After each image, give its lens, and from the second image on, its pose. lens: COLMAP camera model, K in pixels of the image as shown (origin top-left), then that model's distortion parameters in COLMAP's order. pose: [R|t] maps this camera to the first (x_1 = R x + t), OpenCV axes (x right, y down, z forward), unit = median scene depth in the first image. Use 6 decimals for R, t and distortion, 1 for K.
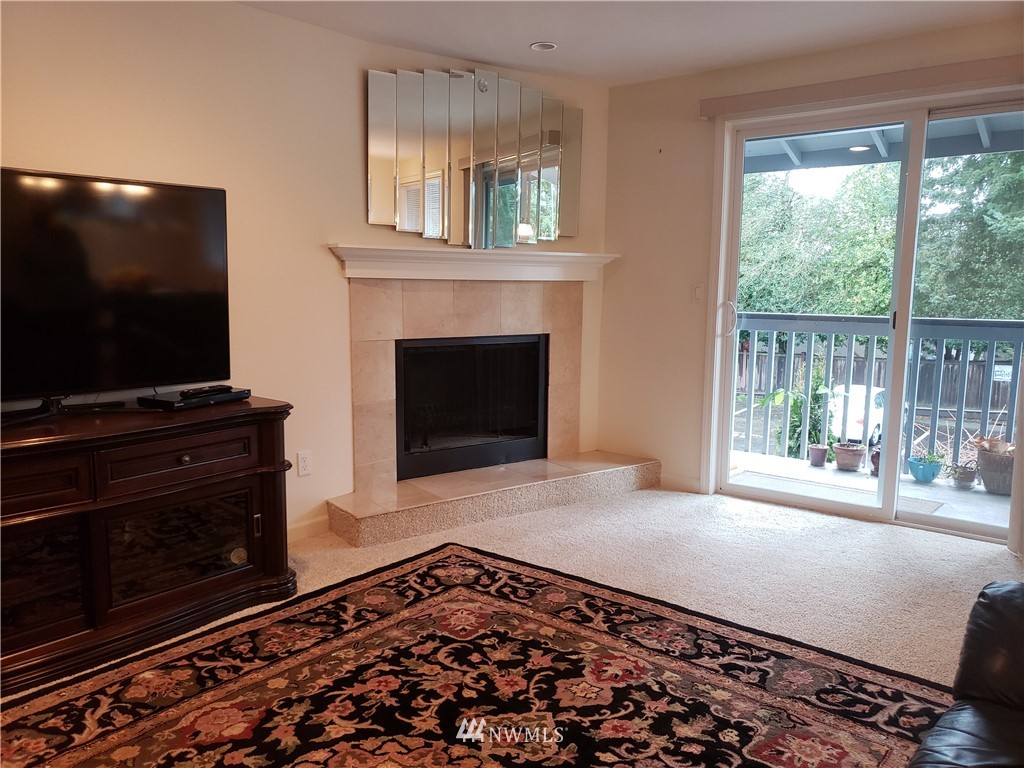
lens RADIAL K [[800.5, 0, 515.8], [0, 800.5, 386.9], [0, 0, 1]] dist [-0.002838, 0.026658]
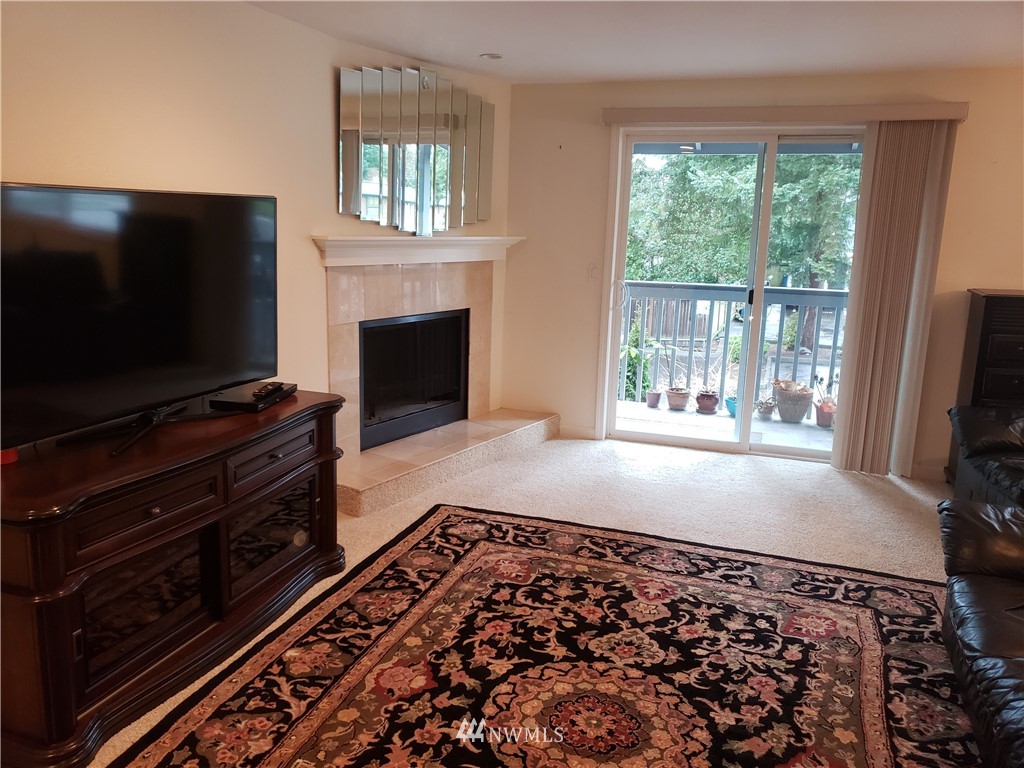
lens RADIAL K [[800.5, 0, 501.9], [0, 800.5, 376.6], [0, 0, 1]] dist [-0.002838, 0.026658]
pose [[0.938907, -0.048954, 0.340672, -0.440612], [0.023108, 0.996566, 0.079518, -0.086476], [-0.343394, -0.066788, 0.936814, -0.098054]]
